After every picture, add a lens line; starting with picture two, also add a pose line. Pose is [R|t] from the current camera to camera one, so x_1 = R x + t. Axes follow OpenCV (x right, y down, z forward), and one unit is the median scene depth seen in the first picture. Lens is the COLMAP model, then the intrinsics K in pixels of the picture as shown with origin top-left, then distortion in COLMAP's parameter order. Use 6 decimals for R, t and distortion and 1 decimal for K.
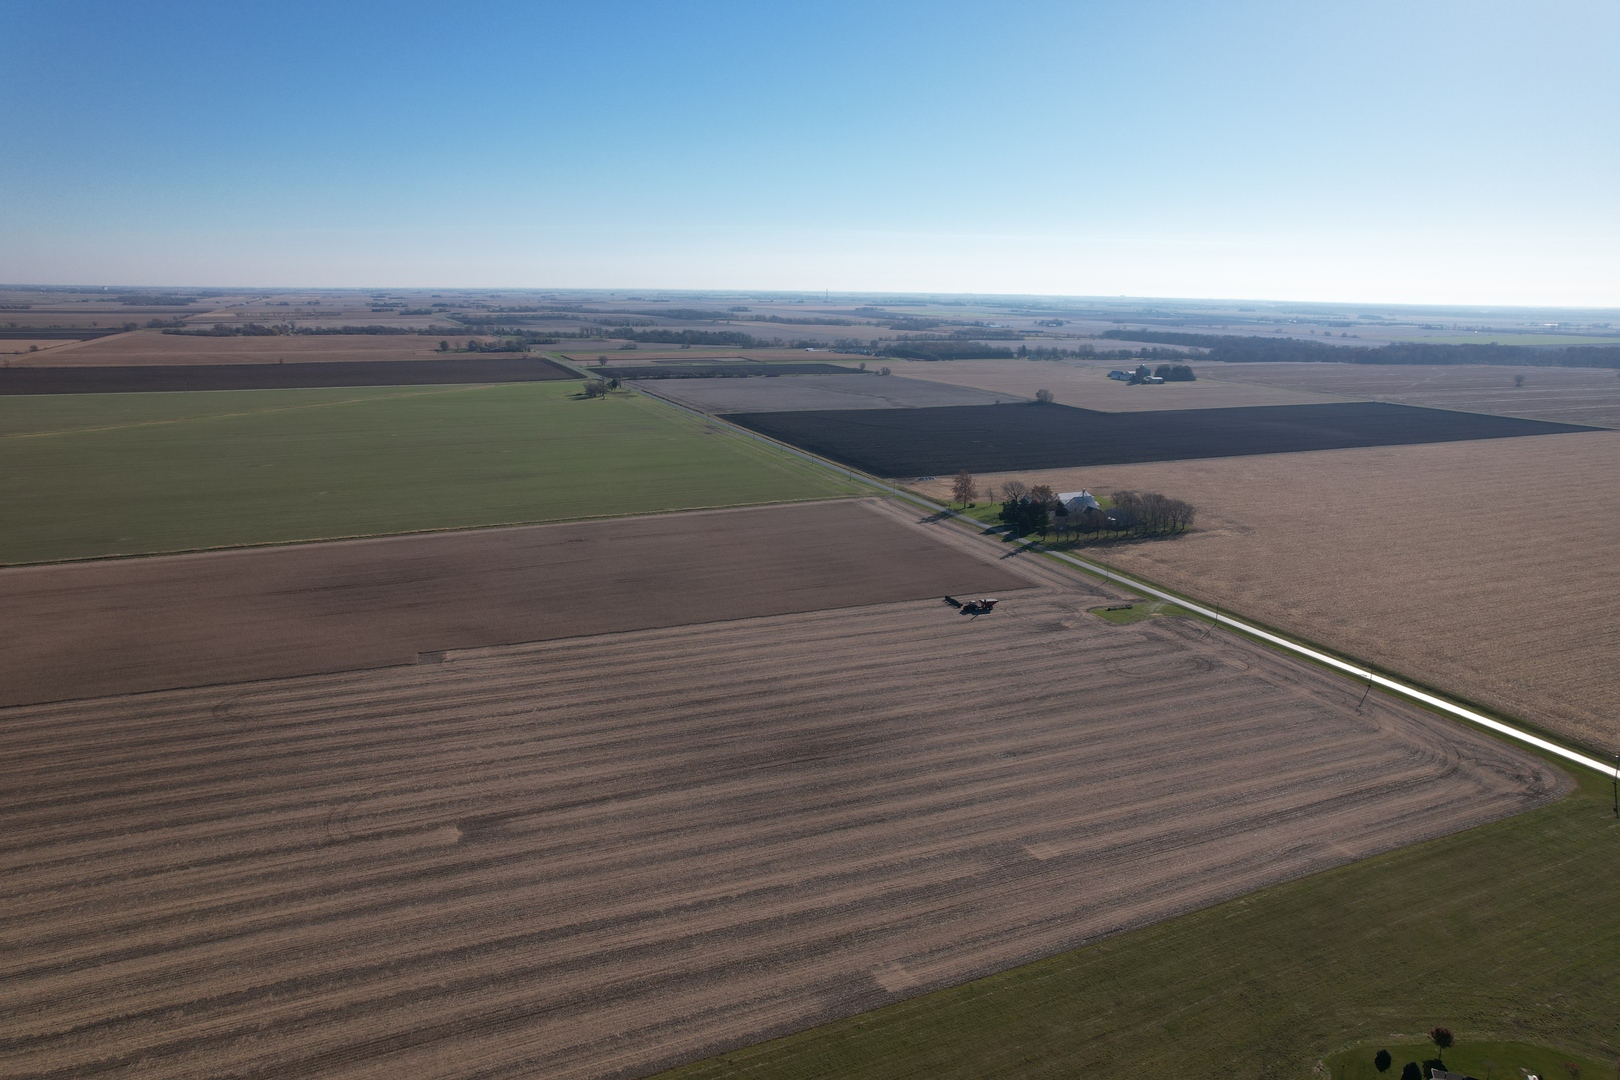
lens RADIAL K [[1031.6, 0, 813.0], [0, 1031.6, 557.5], [0, 0, 1]] dist [-0.071673, 0.063540]
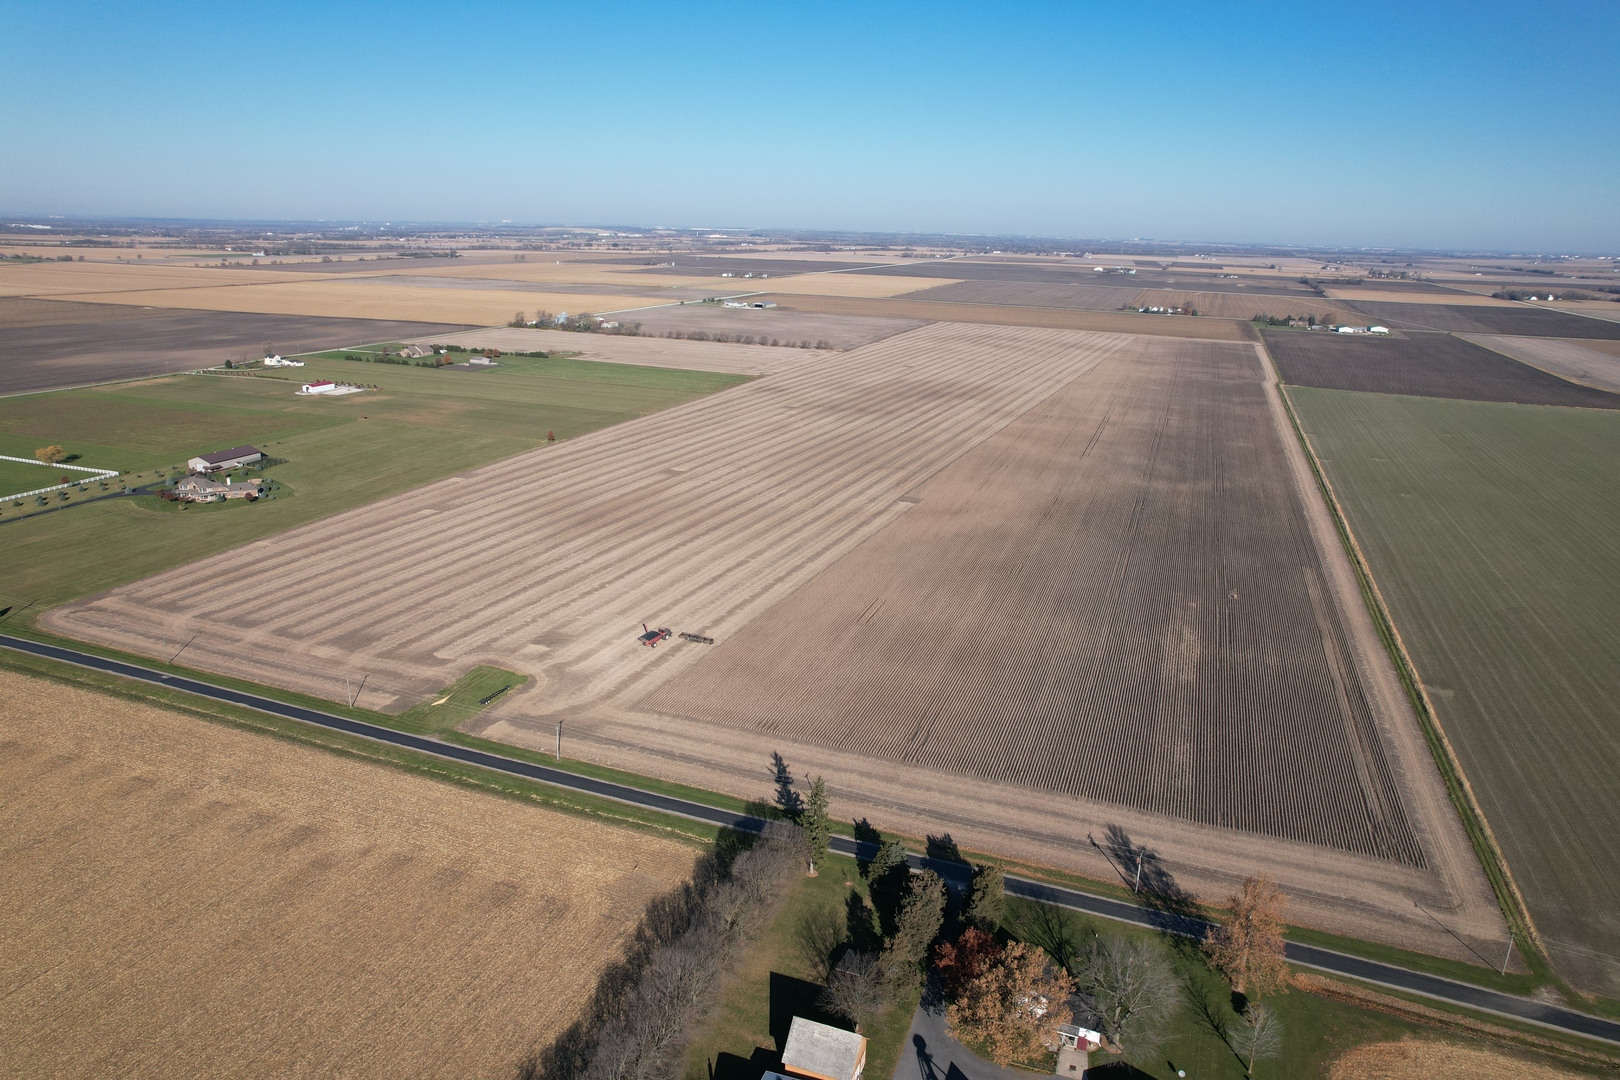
lens RADIAL K [[1031.6, 0, 813.0], [0, 1031.6, 557.5], [0, 0, 1]] dist [-0.071673, 0.063540]
pose [[-0.697783, 0.193470, -0.689687, 0.681594], [-0.215839, 0.861296, 0.459982, -0.438278], [0.683017, 0.469829, -0.559240, 1.673914]]
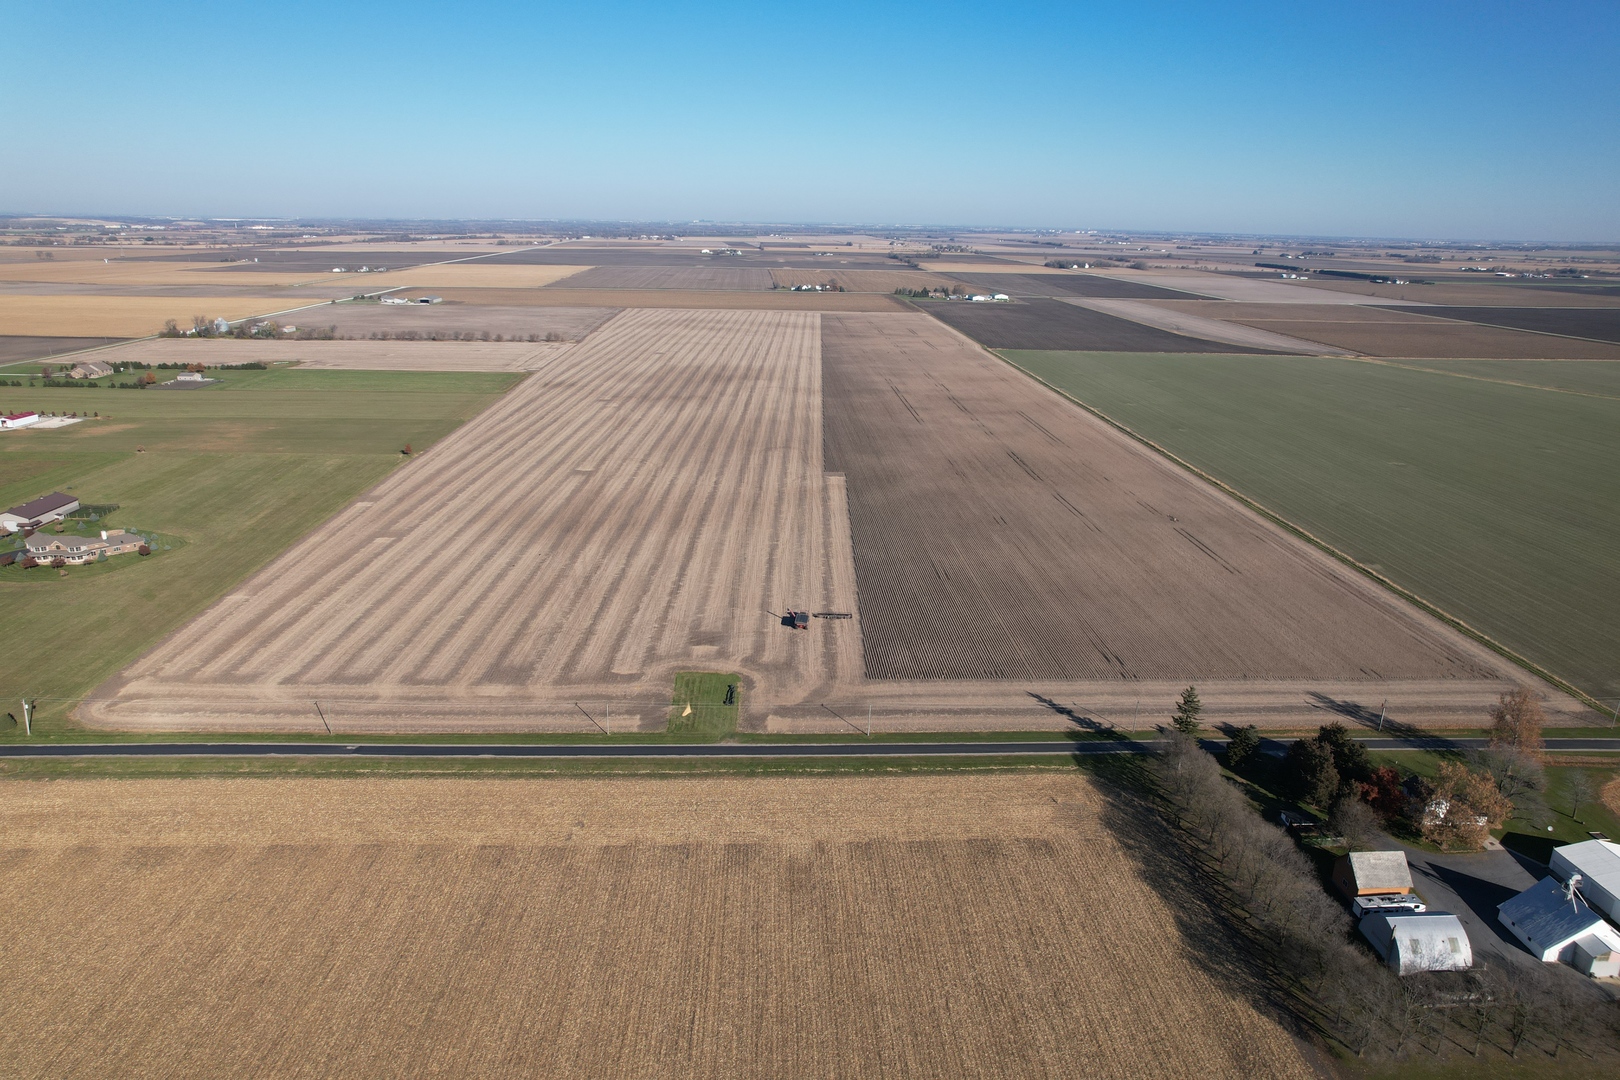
lens RADIAL K [[1031.6, 0, 813.0], [0, 1031.6, 557.5], [0, 0, 1]] dist [-0.071673, 0.063540]
pose [[-0.355403, 0.276175, -0.892982, 0.971537], [-0.261915, 0.887657, 0.378769, -0.341238], [0.897268, 0.368500, -0.243142, 1.332454]]
